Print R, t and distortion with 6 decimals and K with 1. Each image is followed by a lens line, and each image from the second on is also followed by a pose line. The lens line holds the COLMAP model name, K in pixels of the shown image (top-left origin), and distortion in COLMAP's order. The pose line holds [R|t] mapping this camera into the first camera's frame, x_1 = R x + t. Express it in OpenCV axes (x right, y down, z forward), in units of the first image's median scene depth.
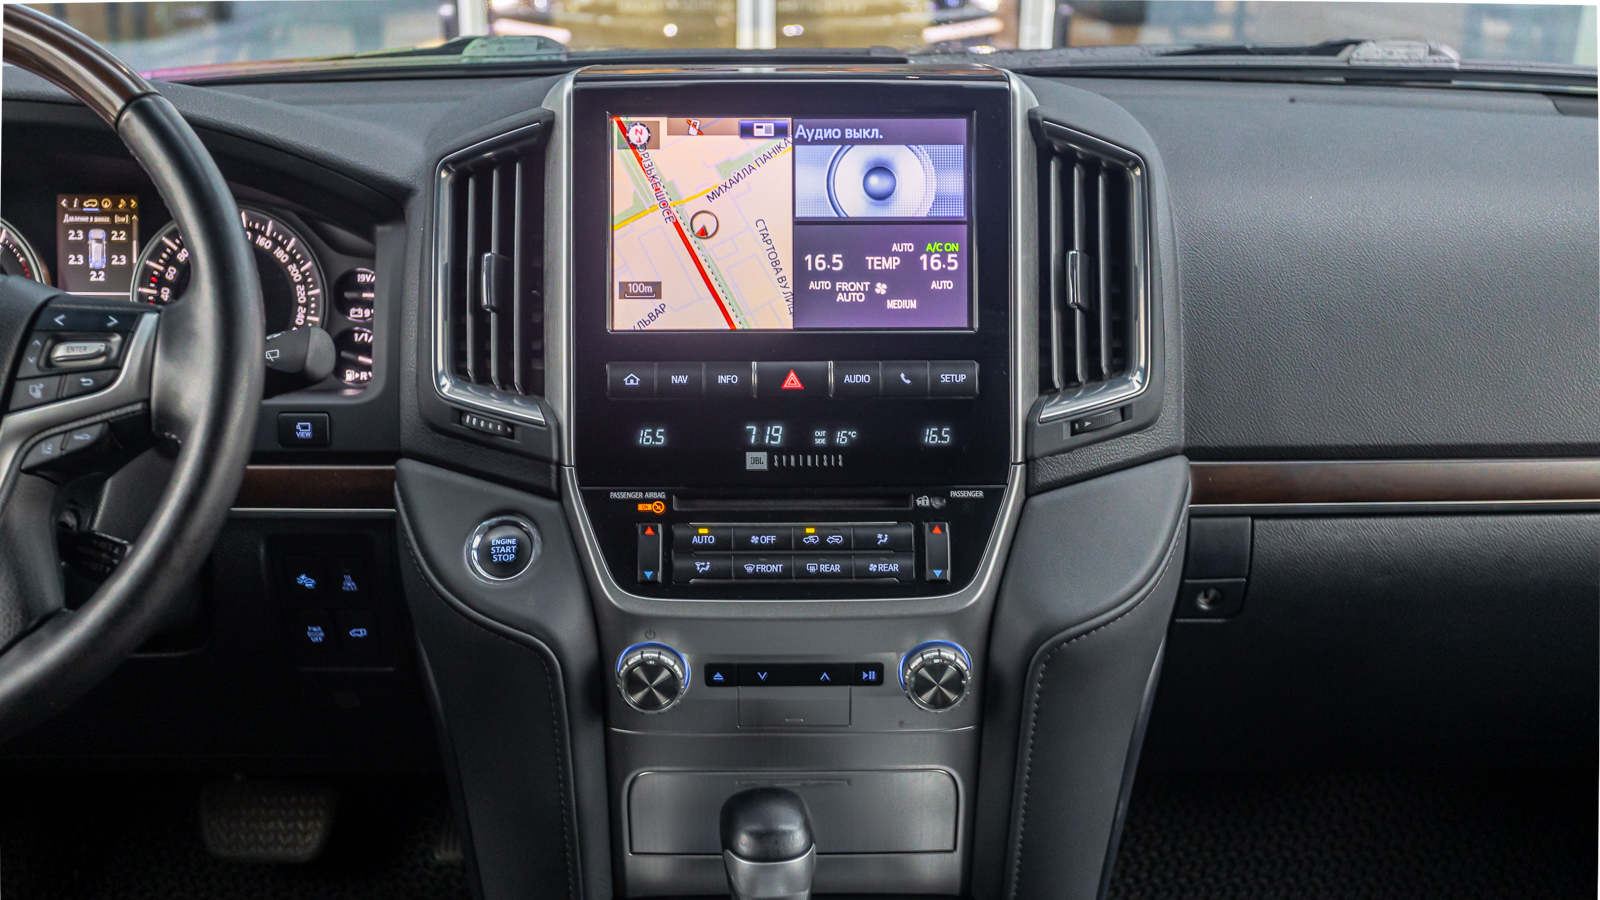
lens RADIAL K [[1605.9, 0, 799.8], [0, 1605.9, 512.5], [0, 0, 1]] dist [0.015955, 0.000000]
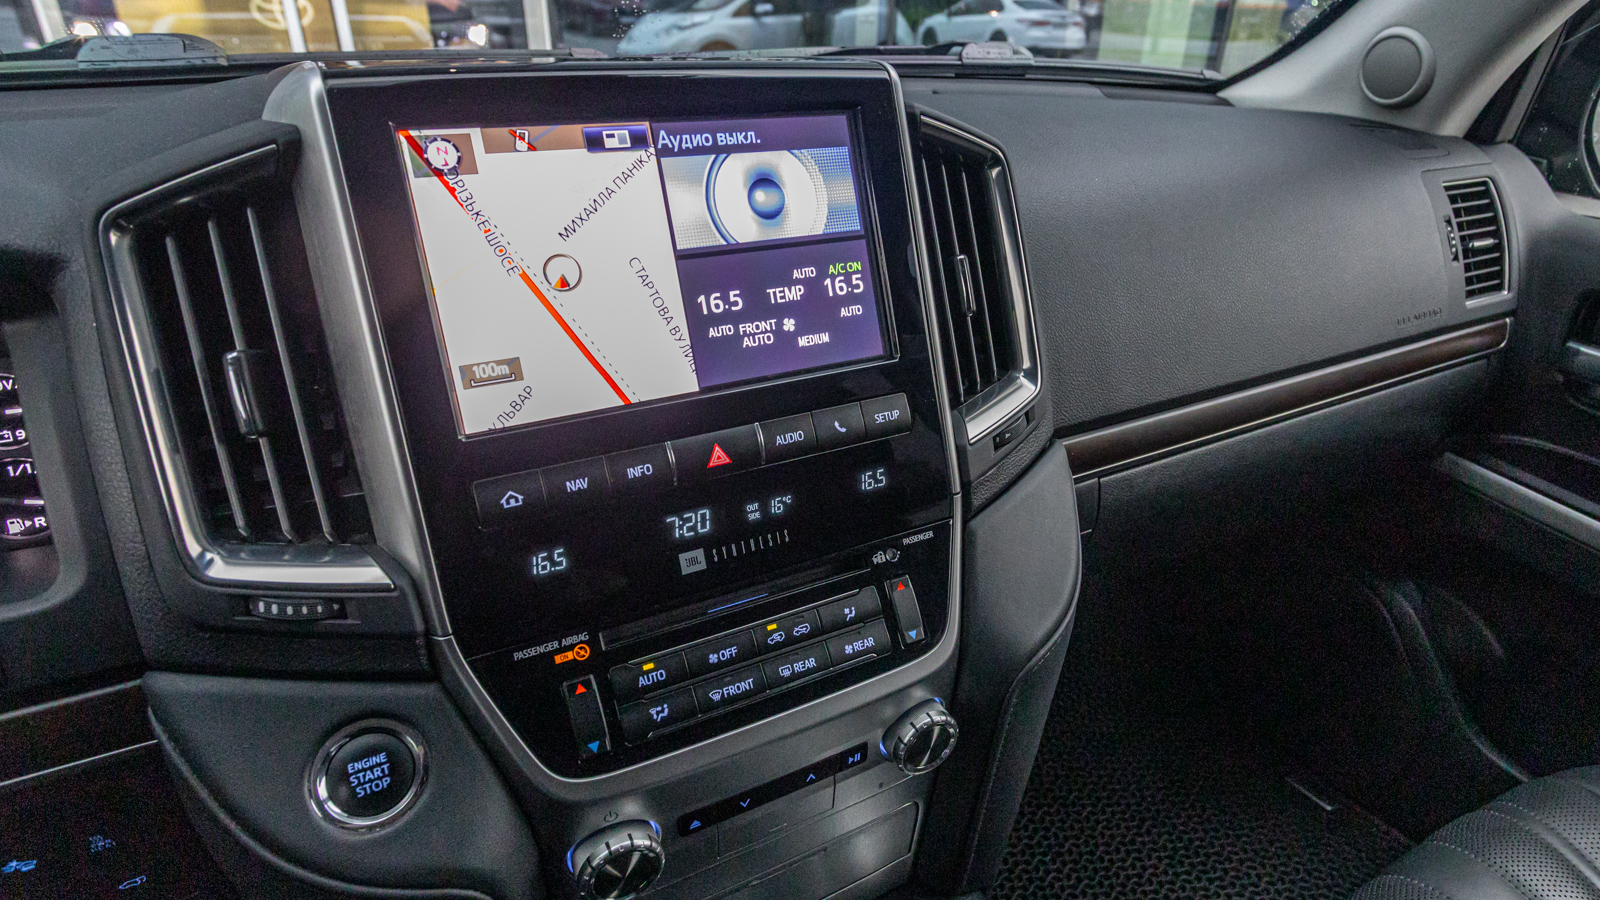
lens RADIAL K [[881.3, 0, 850.0], [0, 881.3, 449.0], [0, 0, 1]] dist [0.000094, -0.000493]
pose [[0.878239, -0.199448, 0.434646, -0.134955], [0.144296, 0.977036, 0.156776, -0.141503], [-0.455933, -0.074970, 0.886851, 0.557219]]
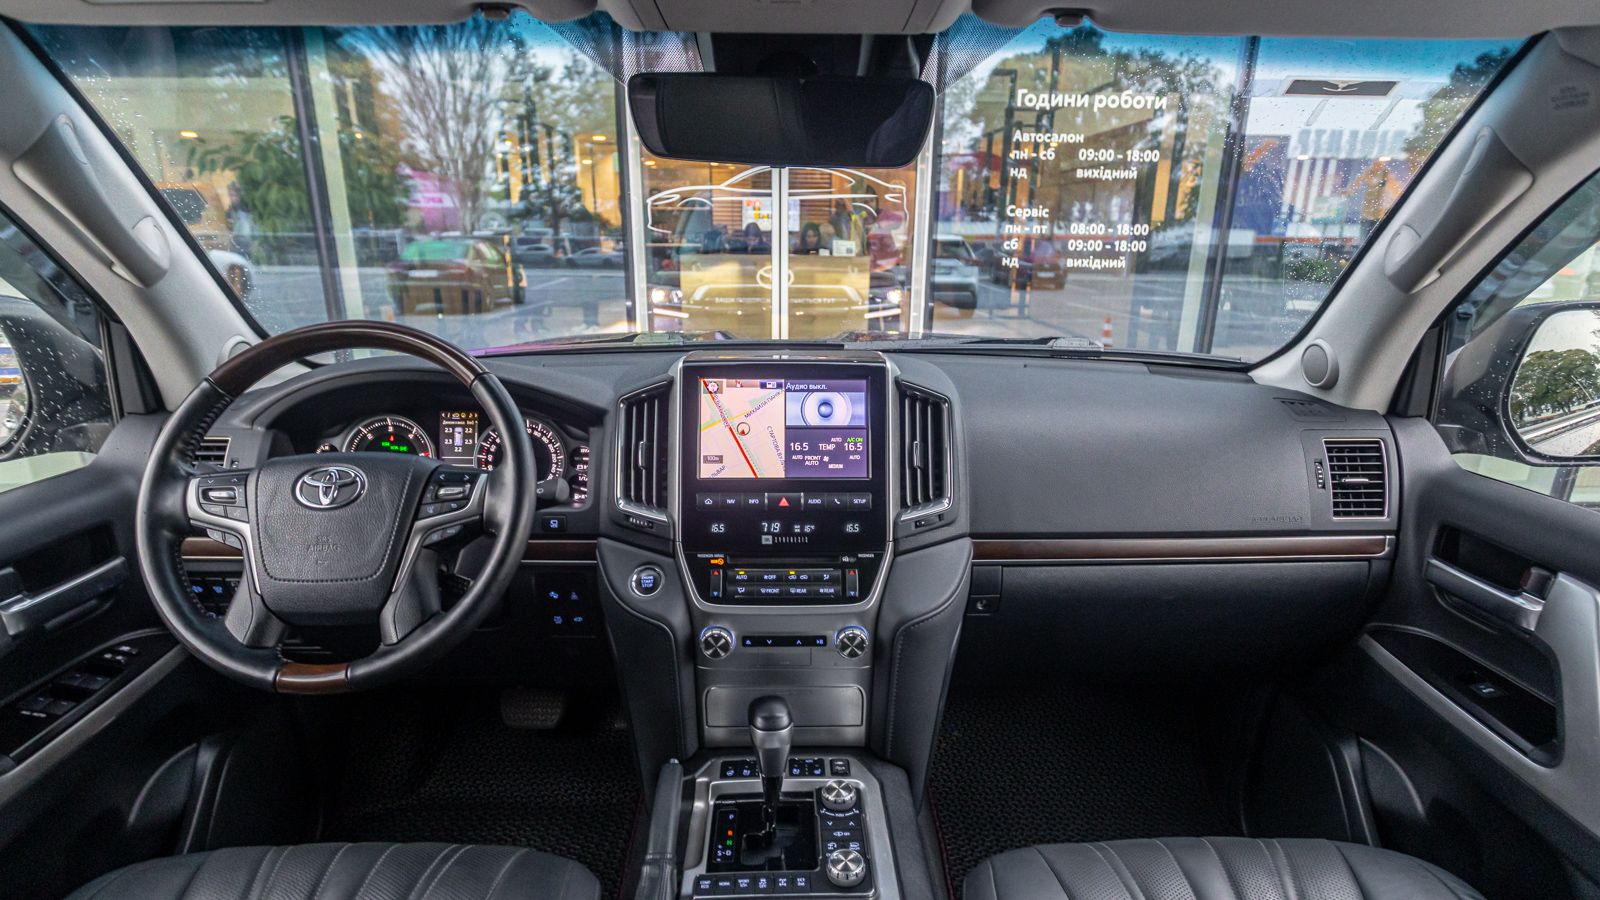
lens RADIAL K [[806.0, 0, 809.1], [0, 806.0, 511.0], [0, 0, 1]] dist [-0.001392, 0.000413]
pose [[0.999972, 0.003187, 0.006707, 0.020835], [-0.002867, 0.998877, -0.047301, -0.019340], [-0.006850, 0.047281, 0.998858, -0.064604]]
